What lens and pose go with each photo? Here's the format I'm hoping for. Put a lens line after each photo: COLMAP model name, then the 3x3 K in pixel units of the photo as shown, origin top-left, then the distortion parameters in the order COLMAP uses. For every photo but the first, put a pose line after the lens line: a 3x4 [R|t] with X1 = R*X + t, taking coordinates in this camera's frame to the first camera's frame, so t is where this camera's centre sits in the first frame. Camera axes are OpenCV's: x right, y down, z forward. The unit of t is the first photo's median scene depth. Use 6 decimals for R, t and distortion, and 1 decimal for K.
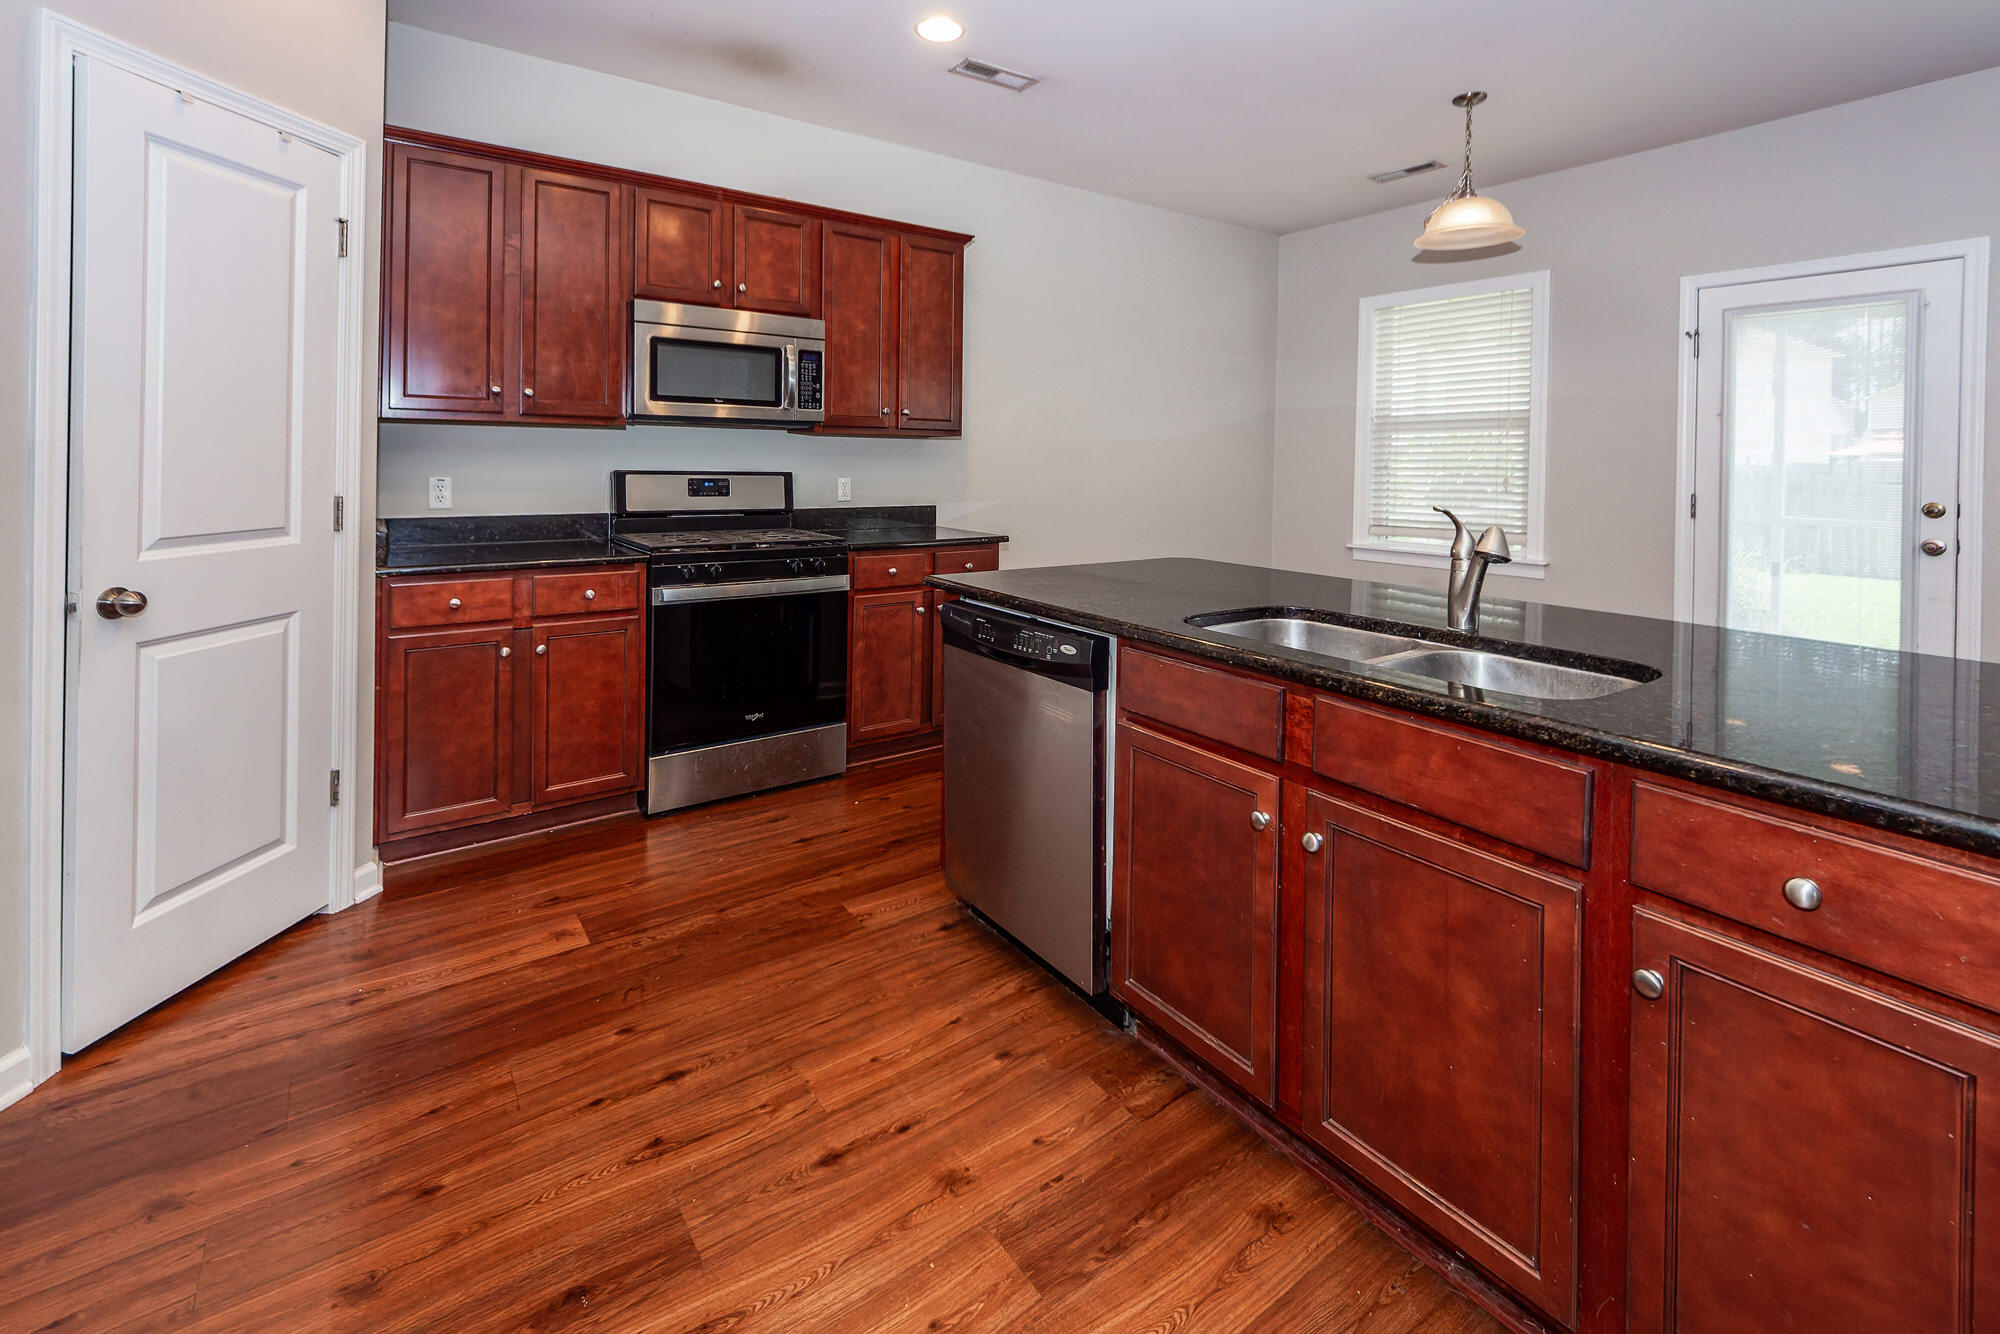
lens RADIAL K [[883.7, 0, 994.7], [0, 883.7, 486.1], [0, 0, 1]] dist [0.020675, 0.000016]
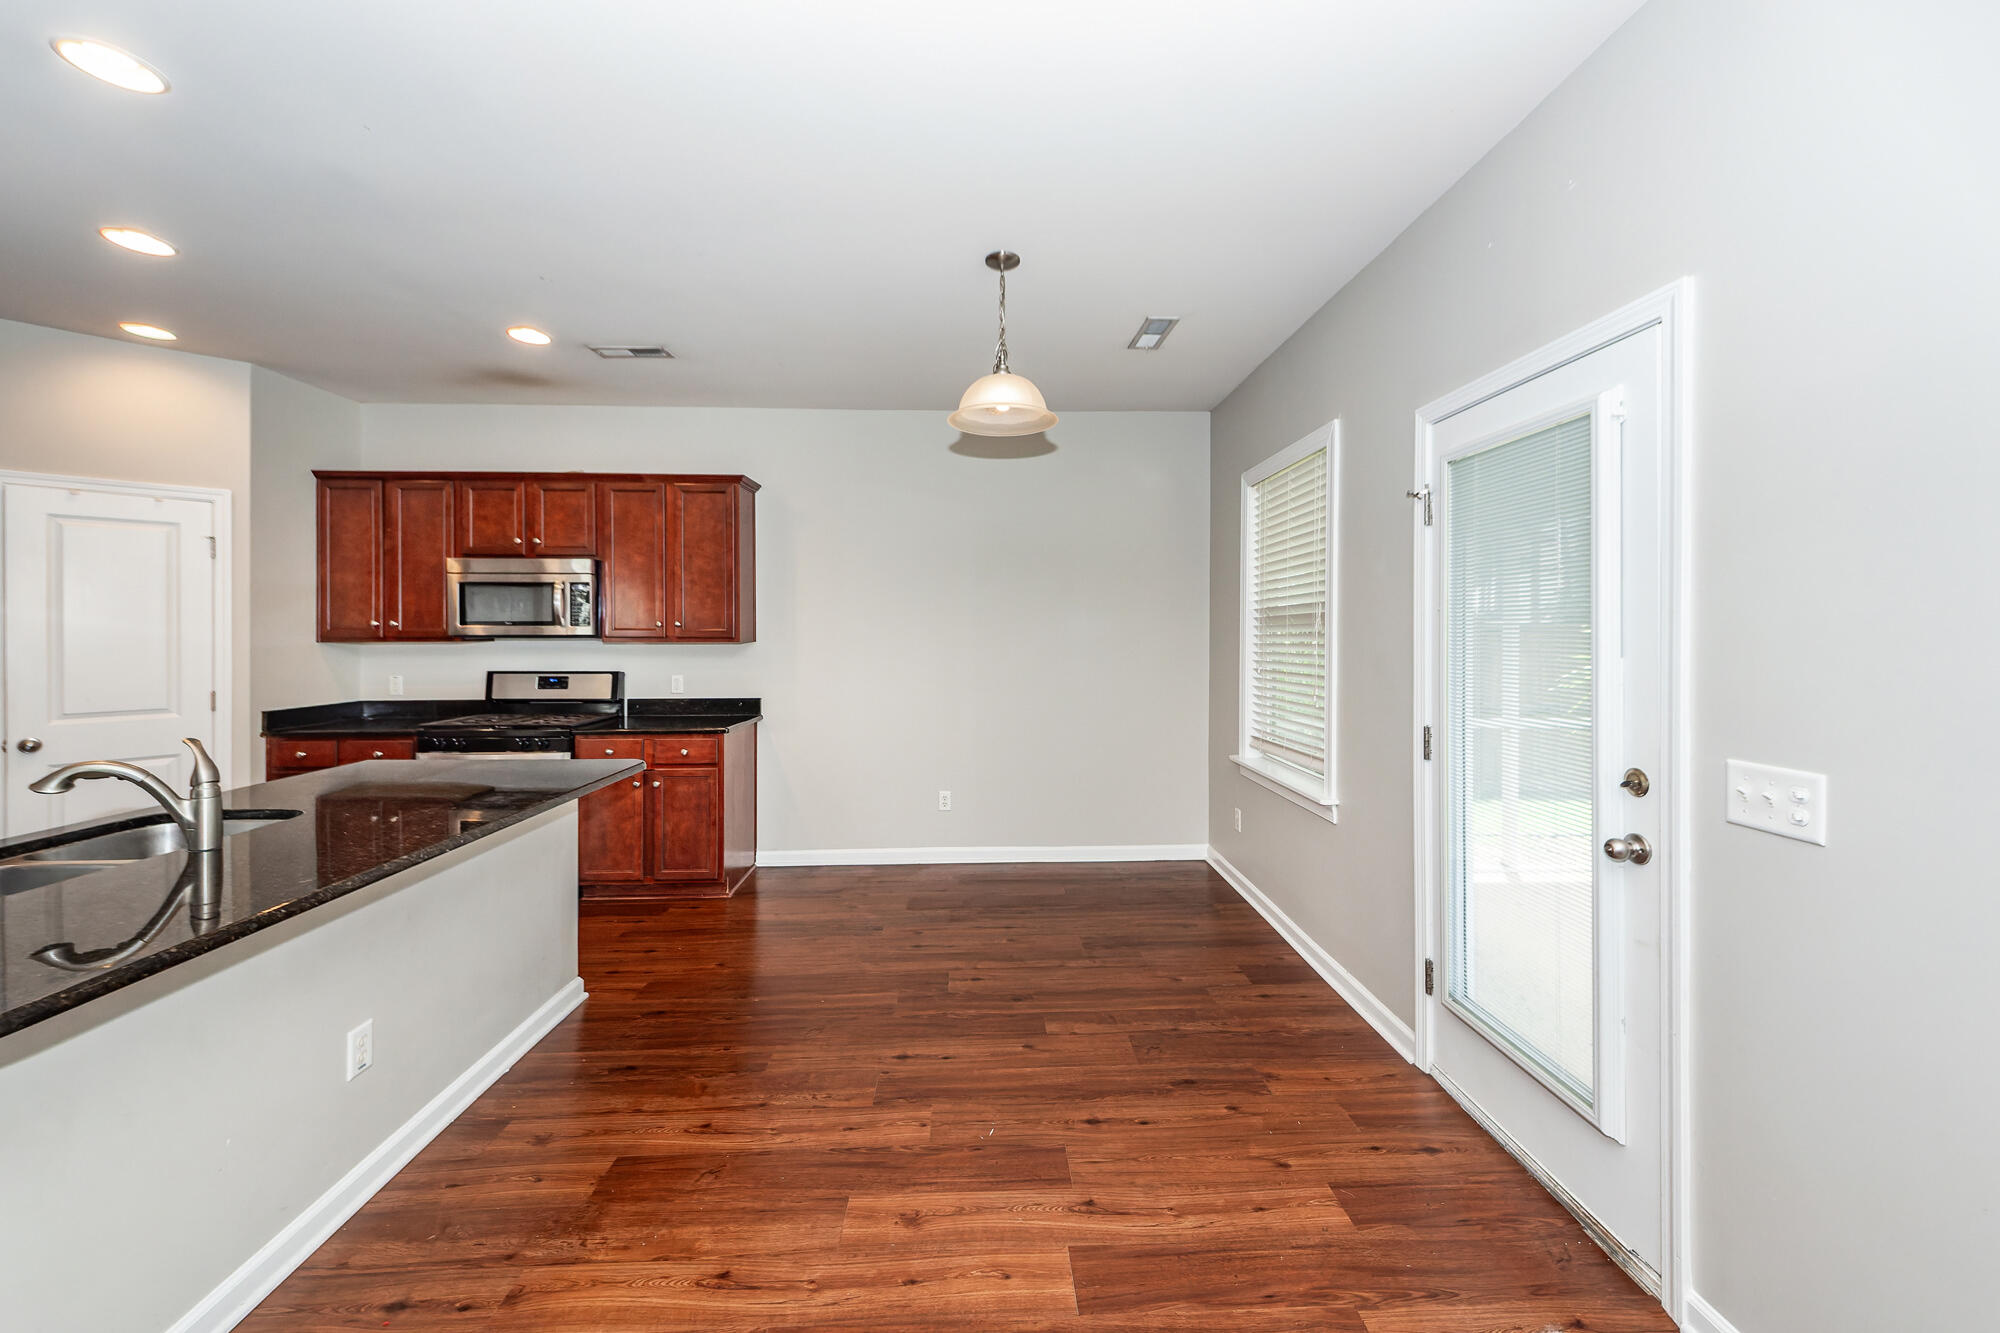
lens RADIAL K [[768.1, 0, 992.9], [0, 768.1, 644.8], [0, 0, 1]] dist [0.012412, -0.000024]
pose [[0.833542, -0.007002, -0.552411, 0.992128], [-0.004444, 0.999802, -0.019378, -0.040082], [0.552438, 0.018607, 0.833347, 0.388302]]
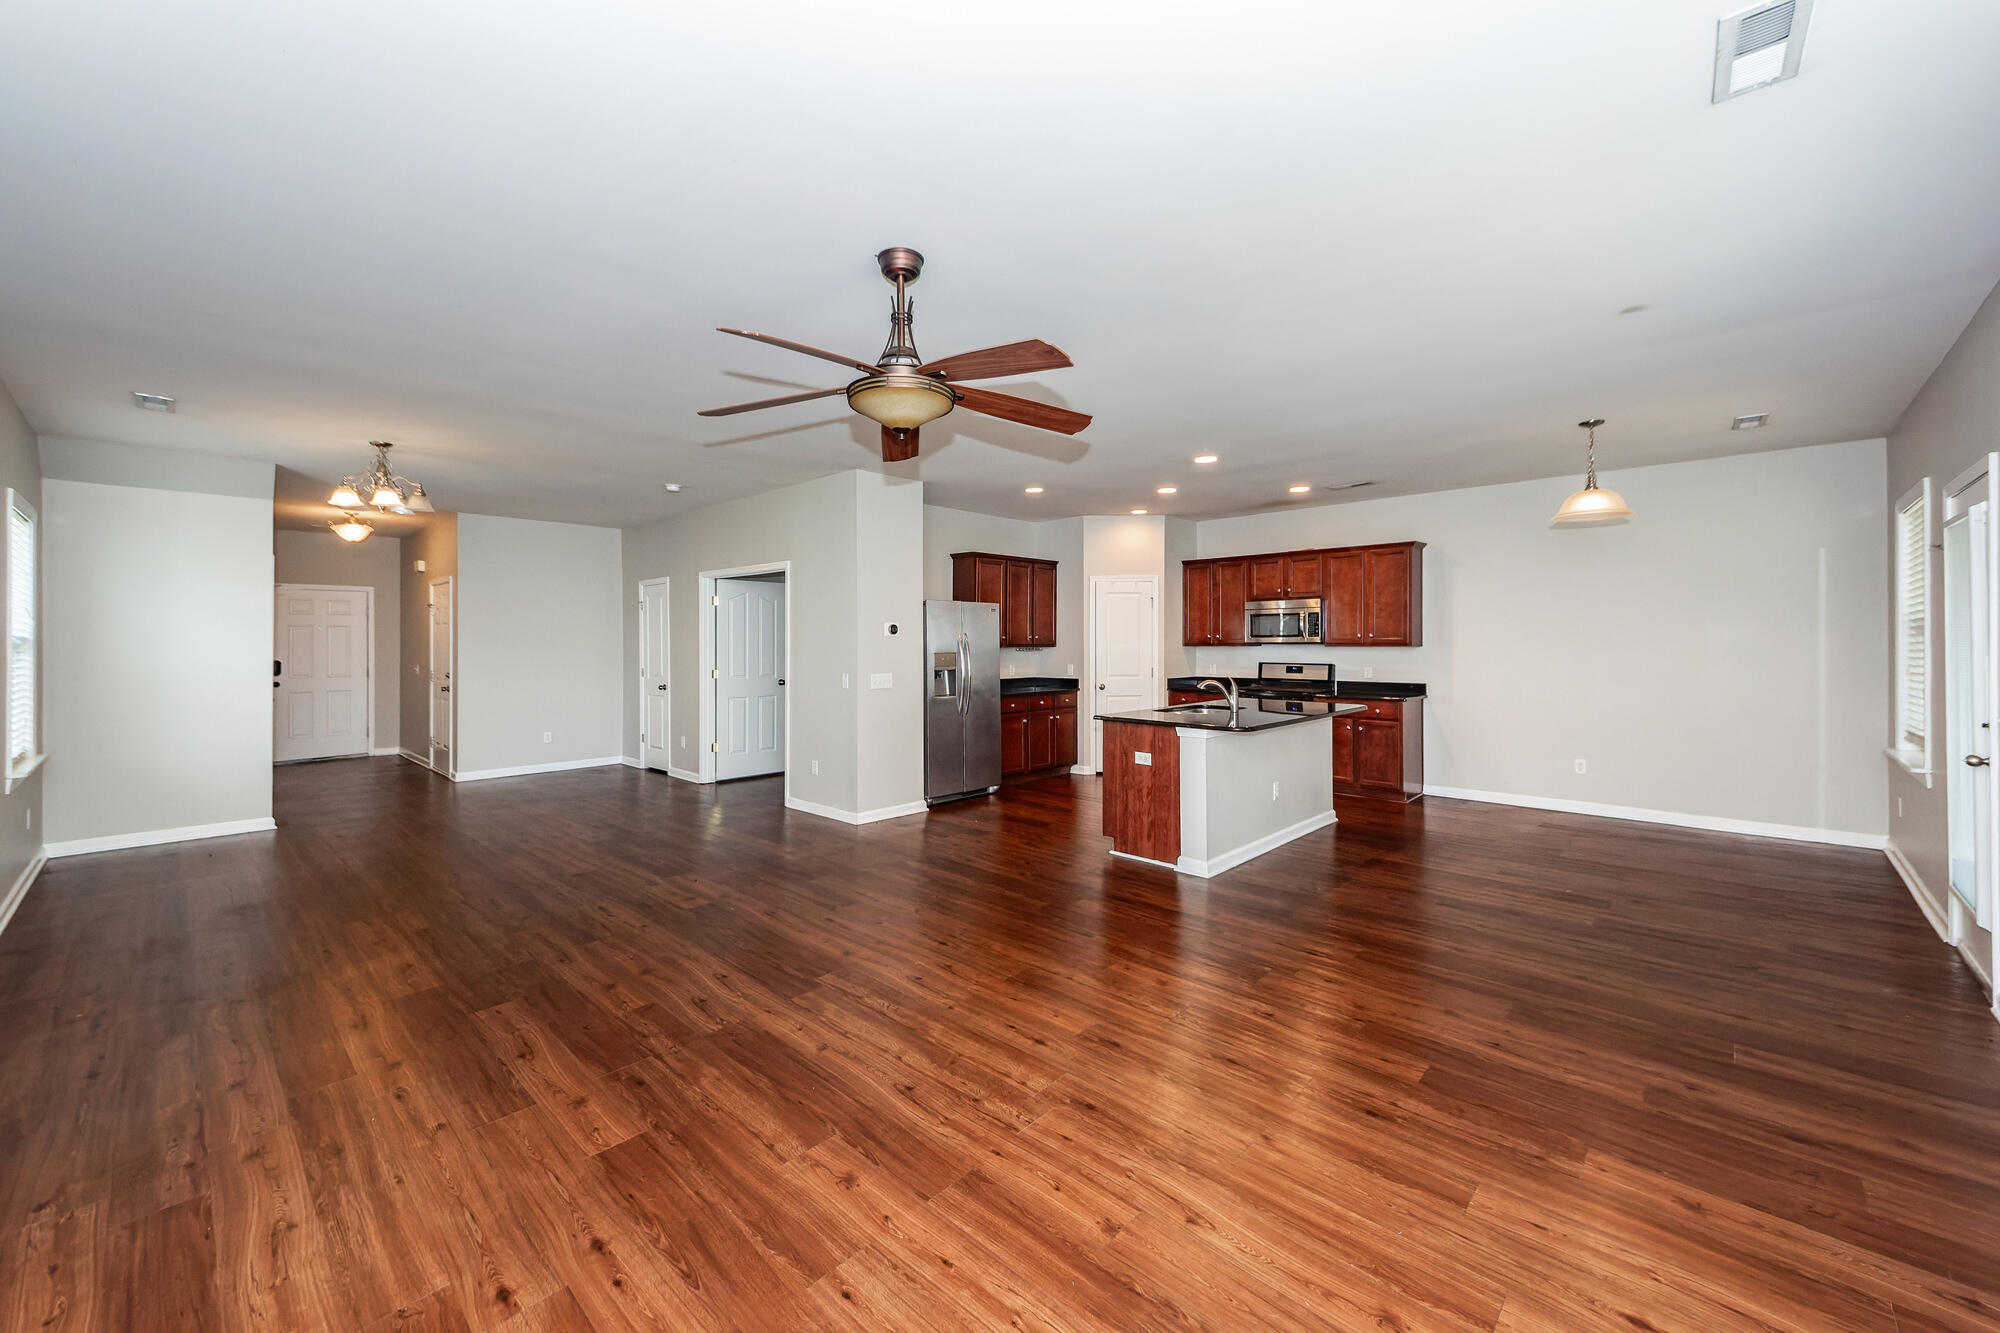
lens RADIAL K [[768.1, 0, 992.9], [0, 768.1, 644.8], [0, 0, 1]] dist [0.012412, -0.000024]
pose [[0.197908, -0.013484, -0.980128, 1.691321], [-0.024721, 0.999519, -0.018742, -0.007085], [0.979909, 0.027939, 0.197480, -0.248753]]
